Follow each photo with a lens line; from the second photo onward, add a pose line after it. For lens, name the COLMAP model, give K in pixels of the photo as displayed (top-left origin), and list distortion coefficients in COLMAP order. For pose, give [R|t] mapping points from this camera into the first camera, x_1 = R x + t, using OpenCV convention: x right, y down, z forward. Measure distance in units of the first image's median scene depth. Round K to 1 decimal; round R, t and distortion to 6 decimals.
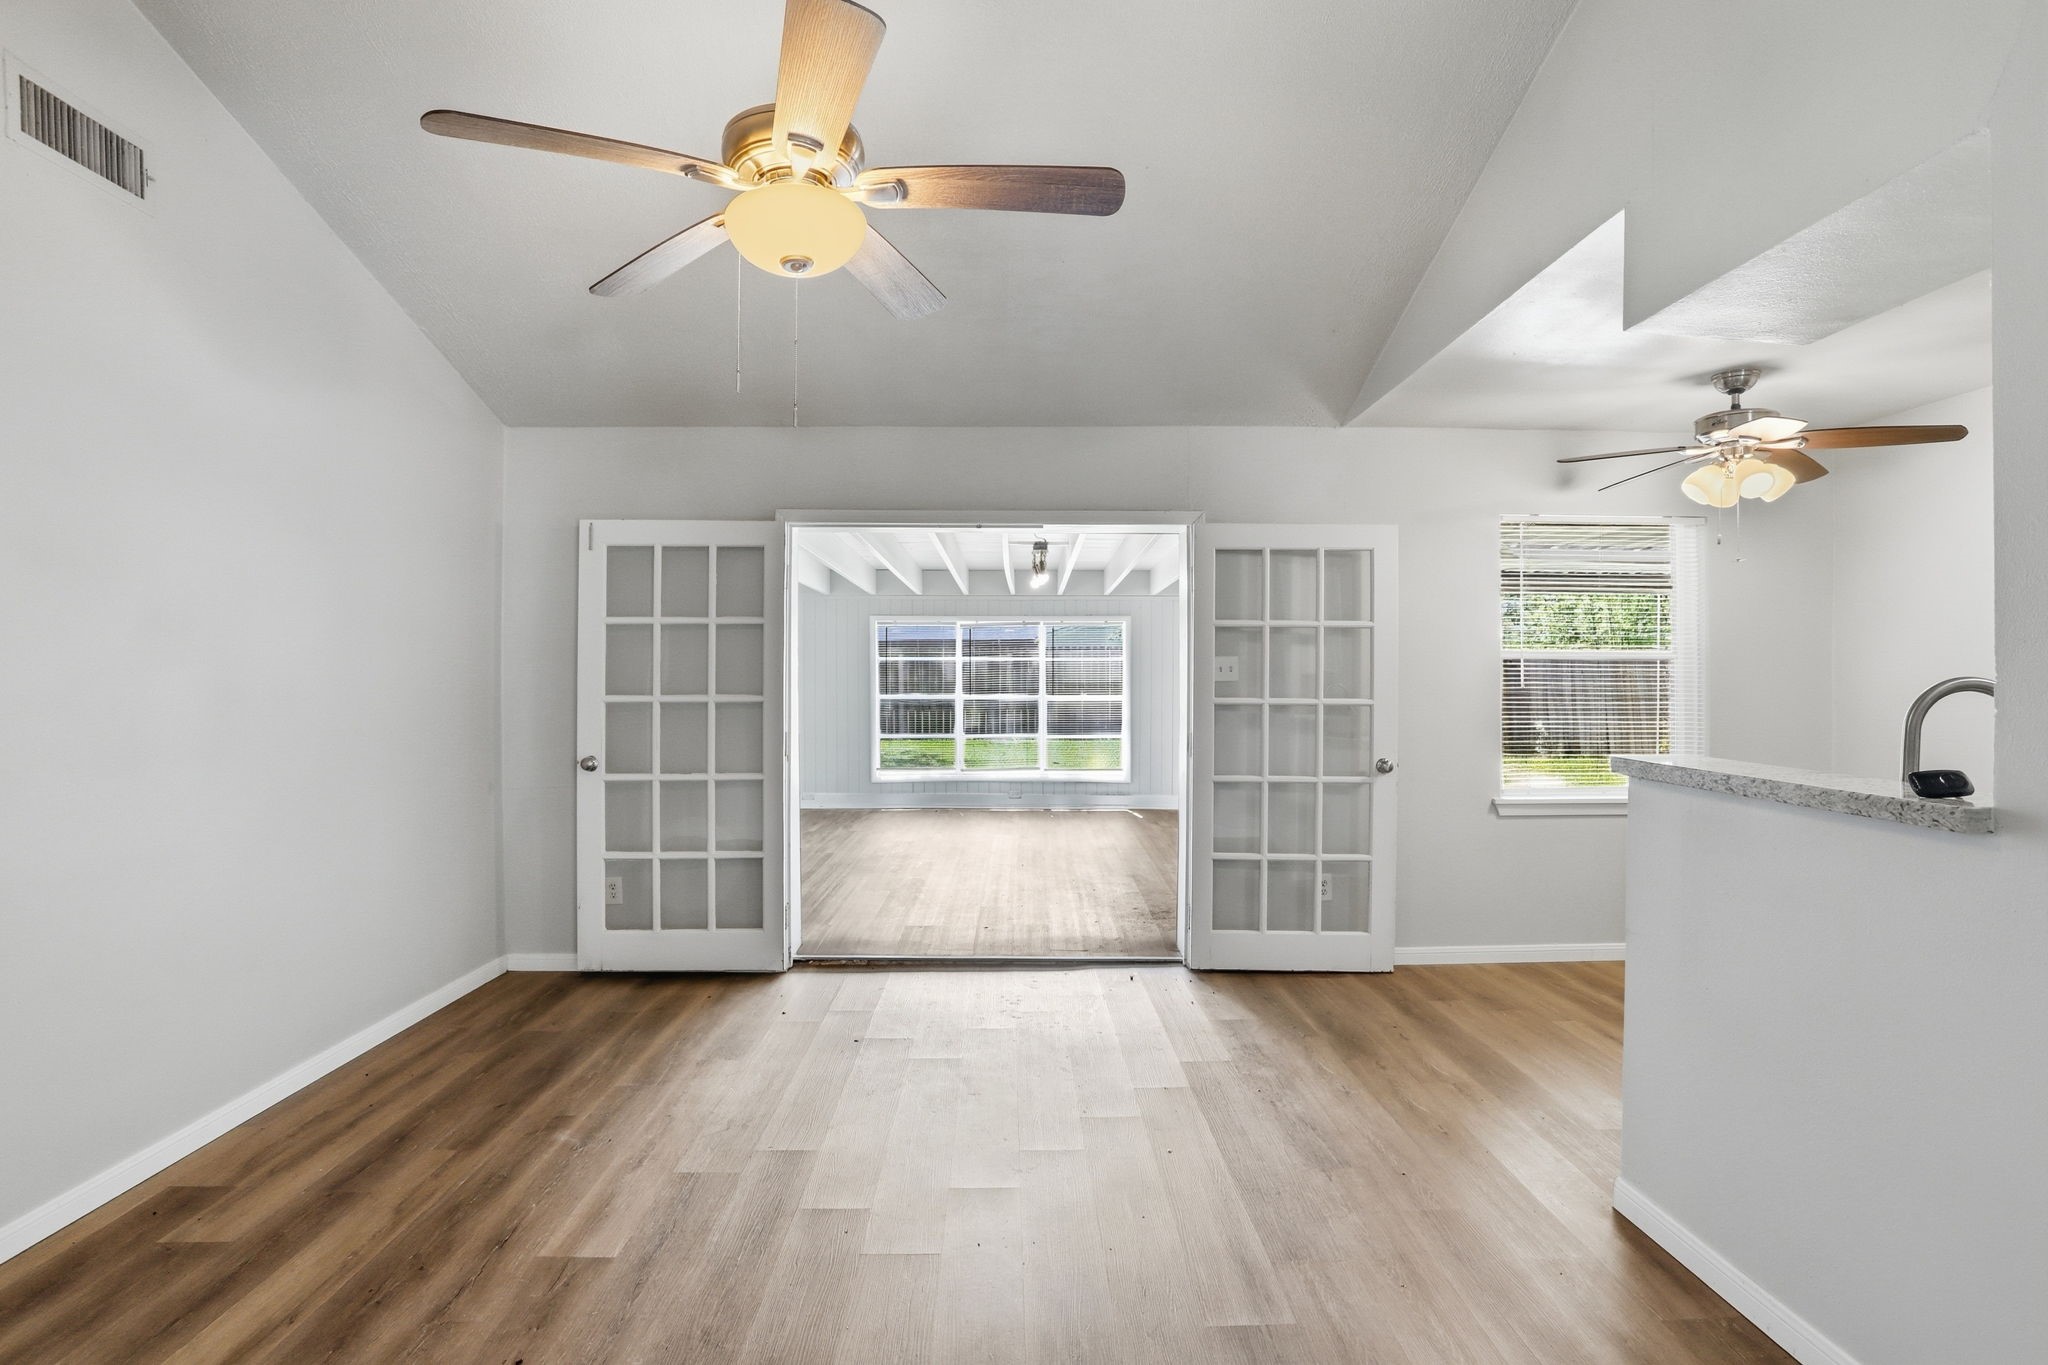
lens RADIAL K [[1050.6, 0, 1028.5], [0, 1050.6, 678.4], [0, 0, 1]] dist [-0.071786, 0.026811]
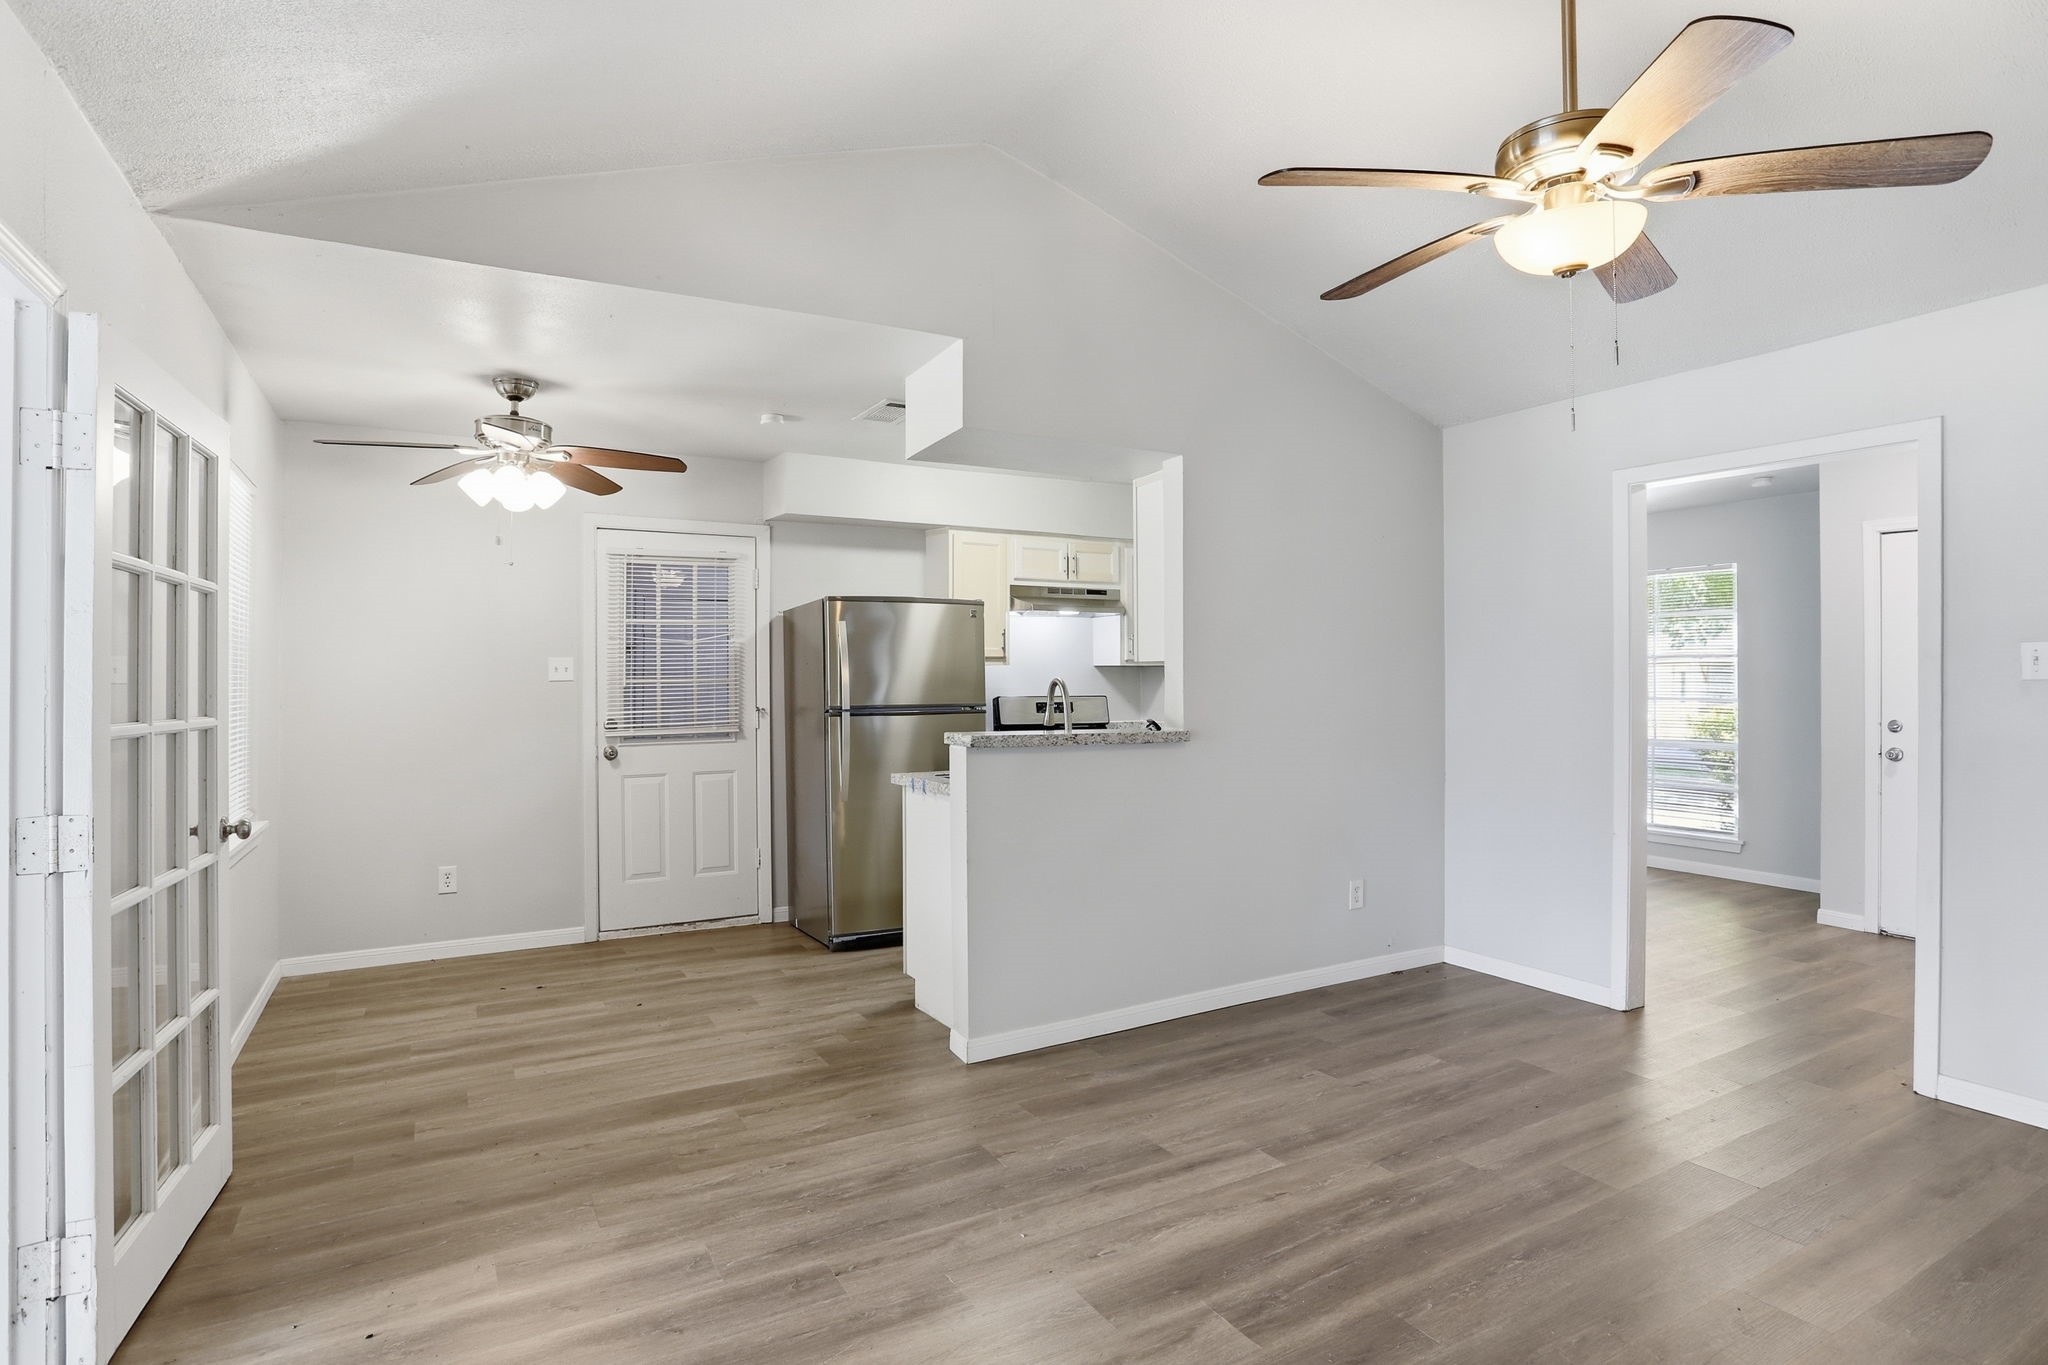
lens RADIAL K [[1050.6, 0, 1024.7], [0, 1050.6, 679.1], [0, 0, 1]] dist [-0.071786, 0.026811]
pose [[-0.476901, 0.000943, 0.878956, -0.457985], [0.002624, 0.999996, 0.000350, -0.000032], [-0.878953, 0.002473, -0.476902, 1.054752]]
